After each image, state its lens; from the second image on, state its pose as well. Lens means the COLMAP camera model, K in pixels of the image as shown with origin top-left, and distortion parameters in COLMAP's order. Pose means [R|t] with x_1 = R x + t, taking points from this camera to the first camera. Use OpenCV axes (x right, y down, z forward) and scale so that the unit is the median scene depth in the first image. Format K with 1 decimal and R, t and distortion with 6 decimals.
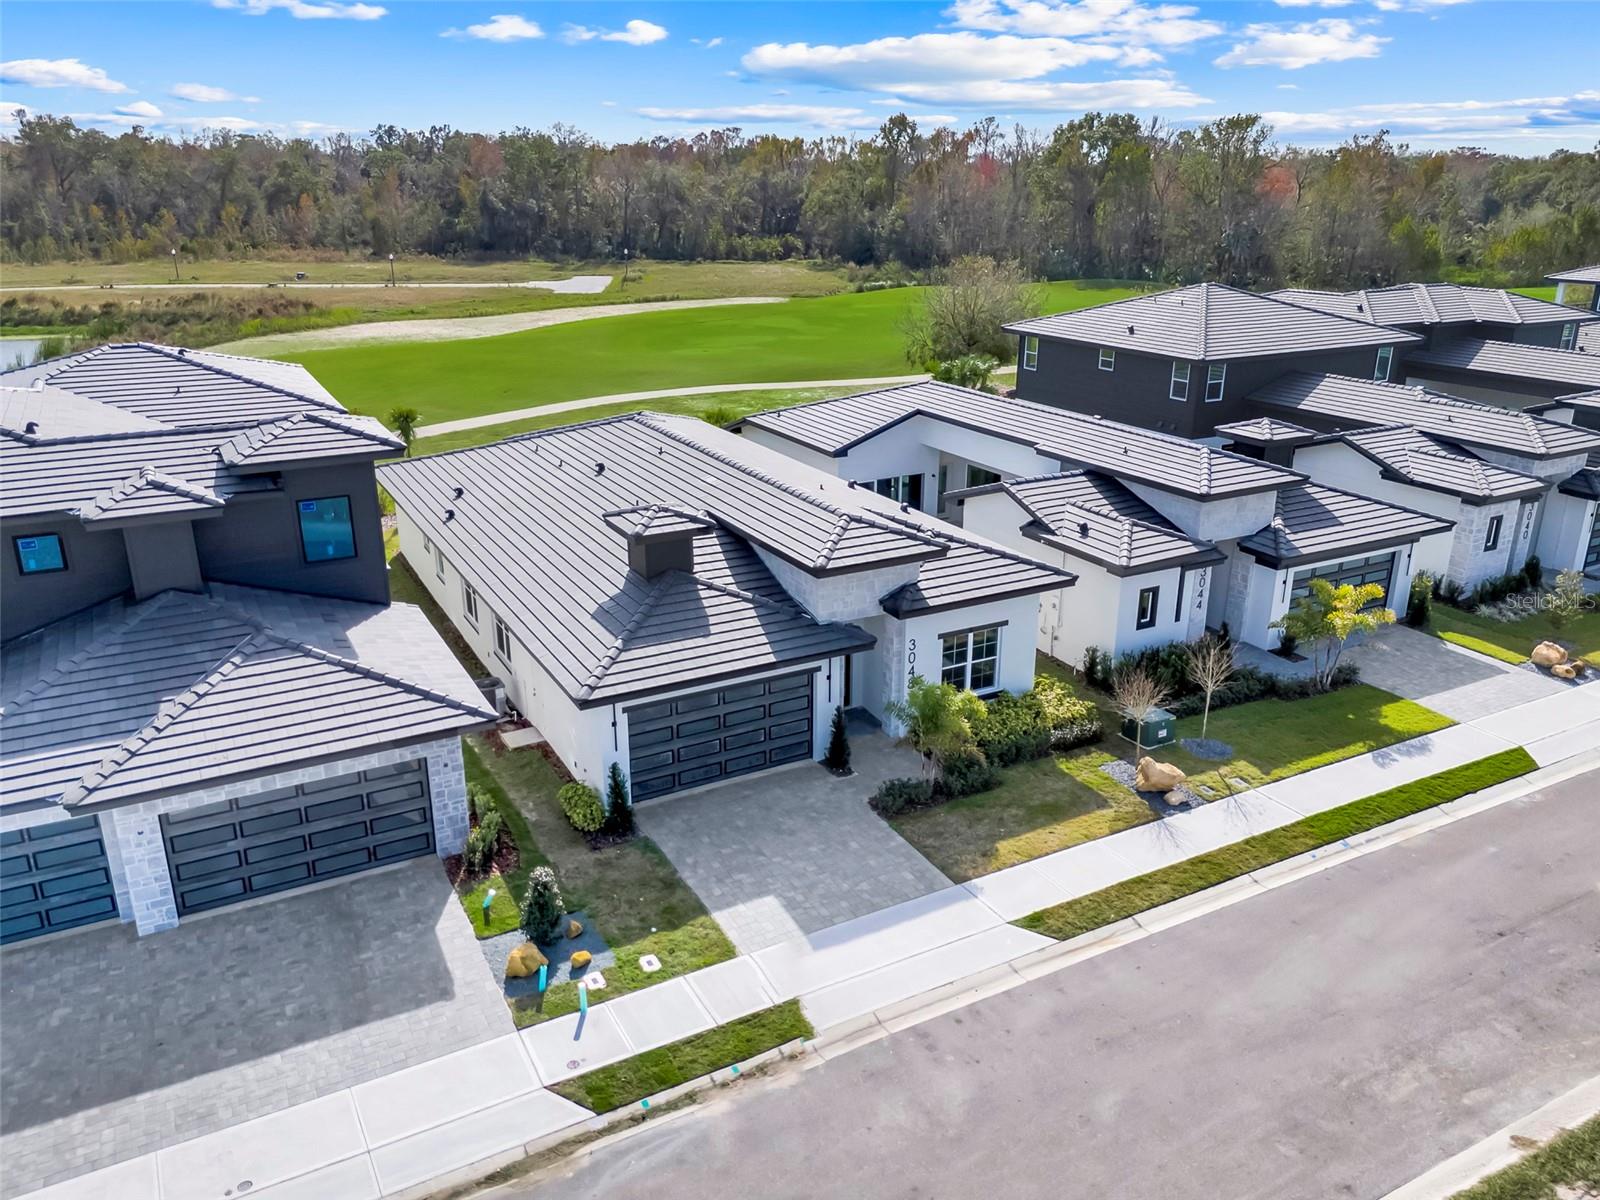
lens RADIAL K [[1203.2, 0, 798.7], [0, 1203.2, 599.9], [0, 0, 1]] dist [0.073550, -0.069719]
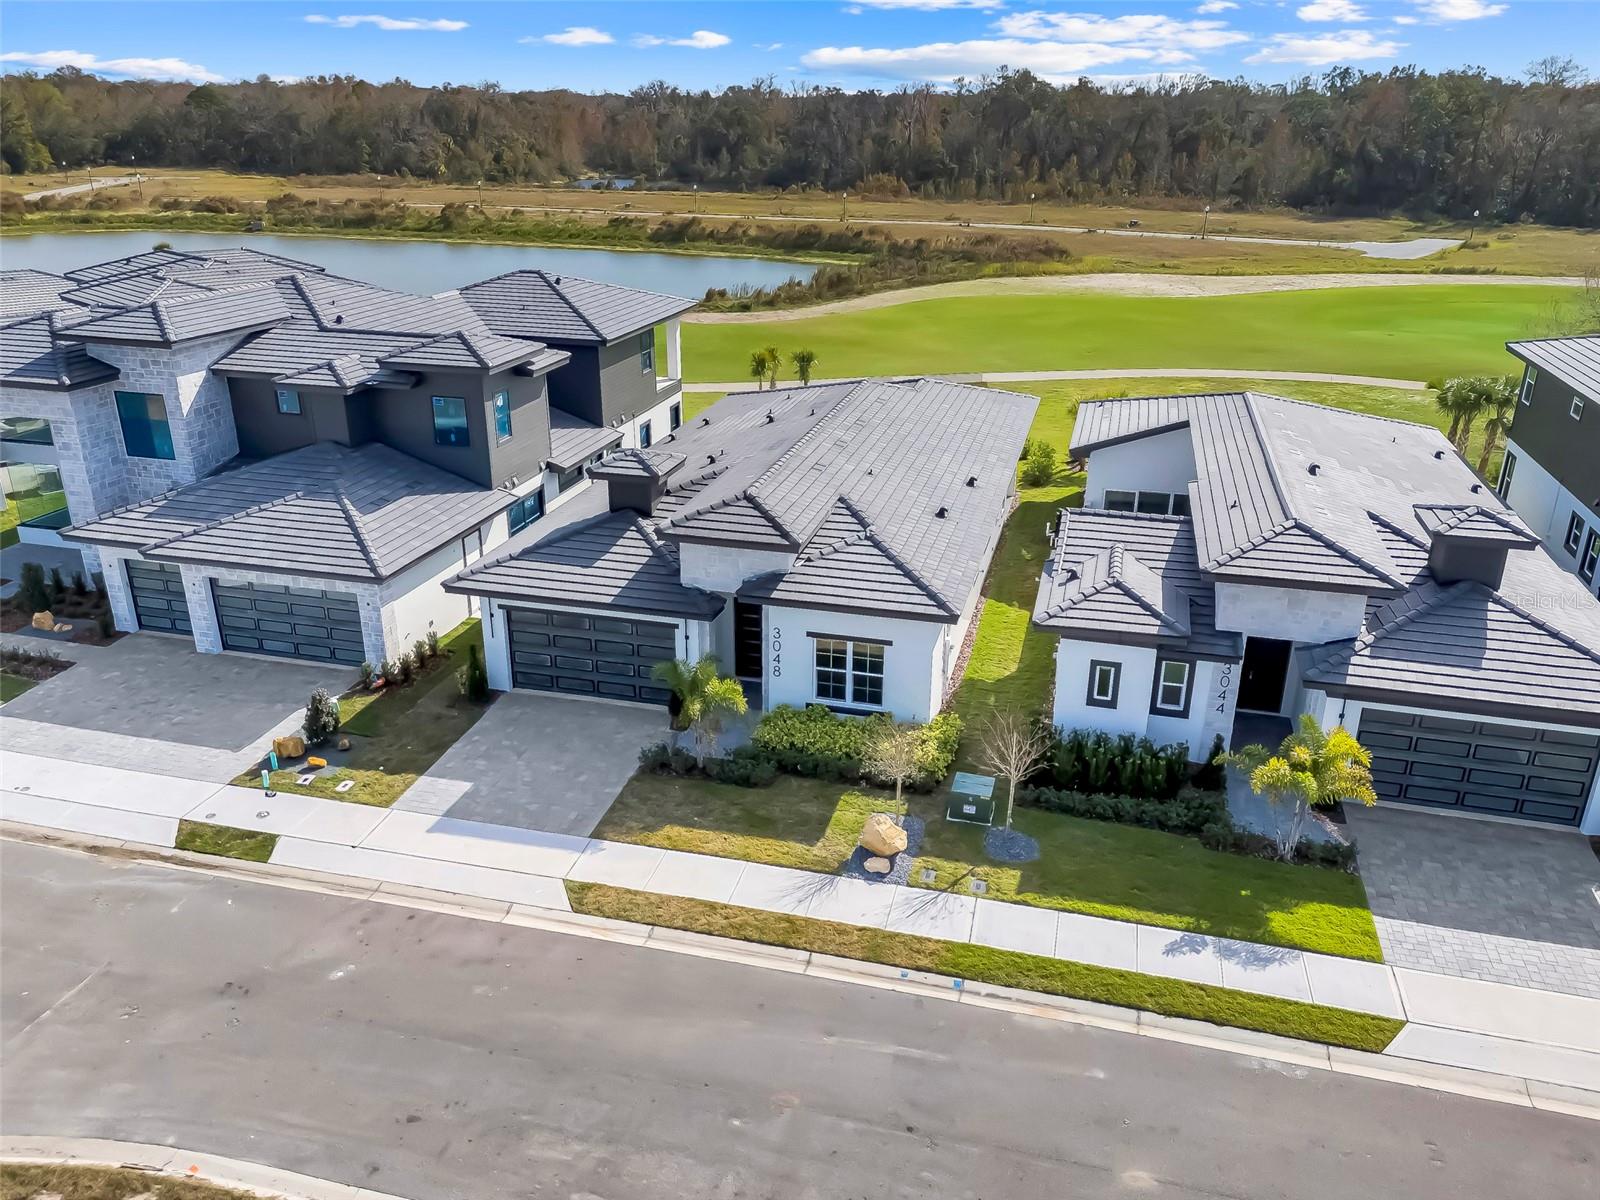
lens RADIAL K [[1203.2, 0, 798.7], [0, 1203.2, 599.9], [0, 0, 1]] dist [0.073550, -0.069719]
pose [[0.728103, 0.260315, -0.634115, 0.613482], [-0.233977, 0.963906, 0.127042, -0.101033], [0.644298, 0.055868, 0.762731, 0.202035]]
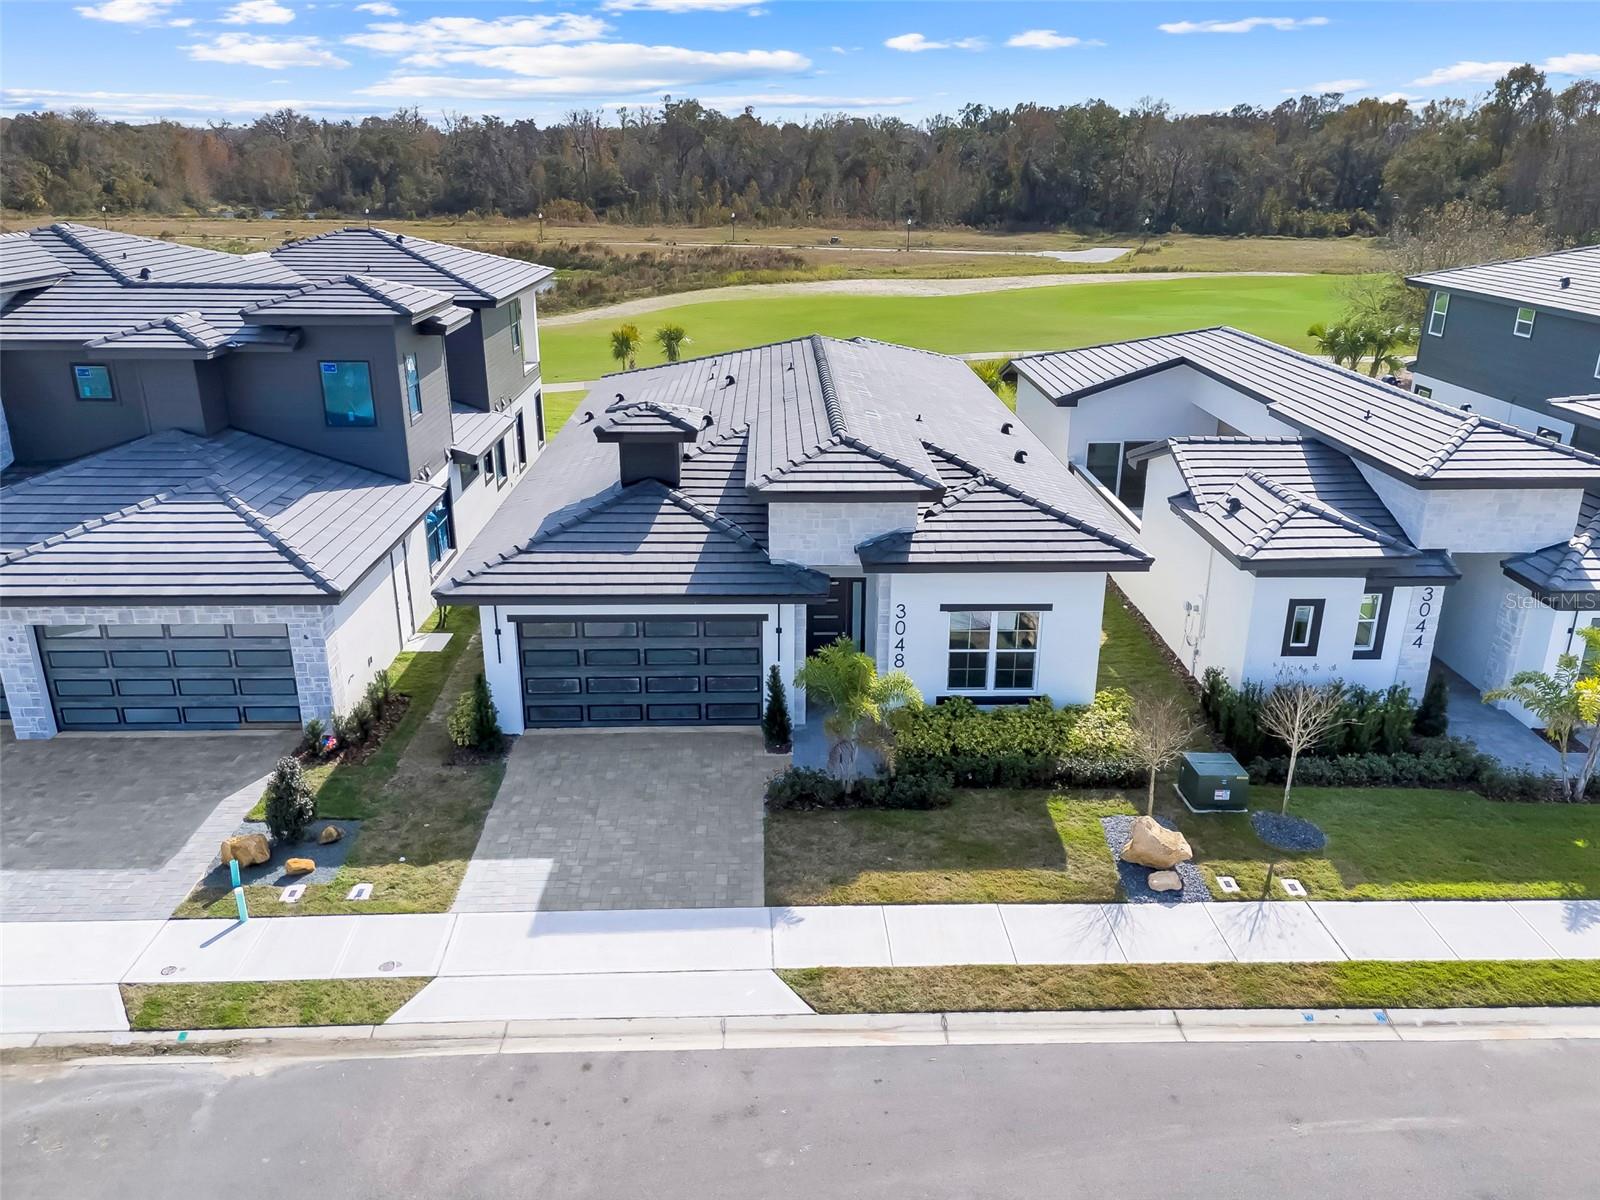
lens RADIAL K [[1203.2, 0, 798.7], [0, 1203.2, 599.9], [0, 0, 1]] dist [0.073550, -0.069719]
pose [[0.890248, 0.159681, -0.426568, 0.306654], [-0.155787, 0.986798, 0.044269, 0.004841], [0.428006, 0.027043, 0.903371, 0.216586]]
